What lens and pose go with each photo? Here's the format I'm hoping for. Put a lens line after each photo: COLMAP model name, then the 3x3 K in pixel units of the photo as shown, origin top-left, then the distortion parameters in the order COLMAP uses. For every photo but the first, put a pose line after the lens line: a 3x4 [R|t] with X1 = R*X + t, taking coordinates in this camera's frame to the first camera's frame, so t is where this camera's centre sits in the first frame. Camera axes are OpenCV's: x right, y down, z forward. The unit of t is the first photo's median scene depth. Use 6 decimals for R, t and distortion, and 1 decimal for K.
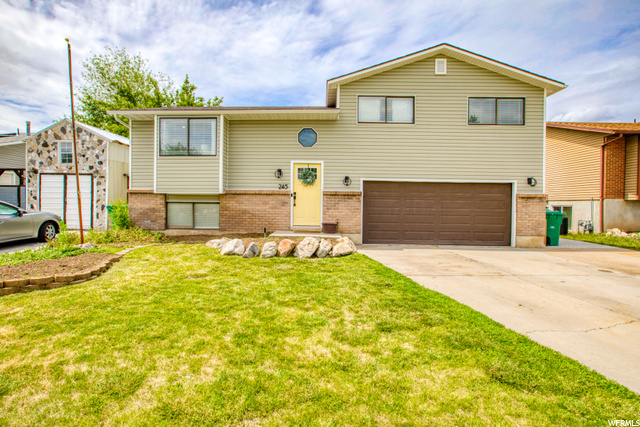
lens RADIAL K [[369.4, 0, 320.0], [0, 369.4, 213.5], [0, 0, 1]] dist [-0.073737, 0.054649]
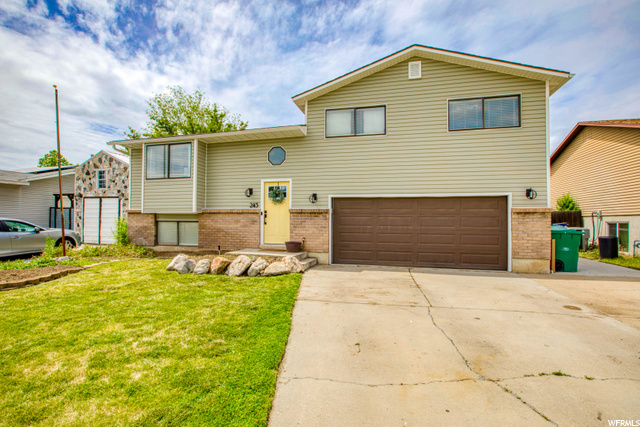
lens RADIAL K [[366.1, 0, 339.1], [0, 366.1, 215.9], [0, 0, 1]] dist [-0.077263, 0.056754]
pose [[0.963123, -0.009267, -0.268903, 0.391226], [-0.001861, 0.999153, -0.041098, -0.002431], [0.269057, 0.040083, 0.962290, 0.095305]]
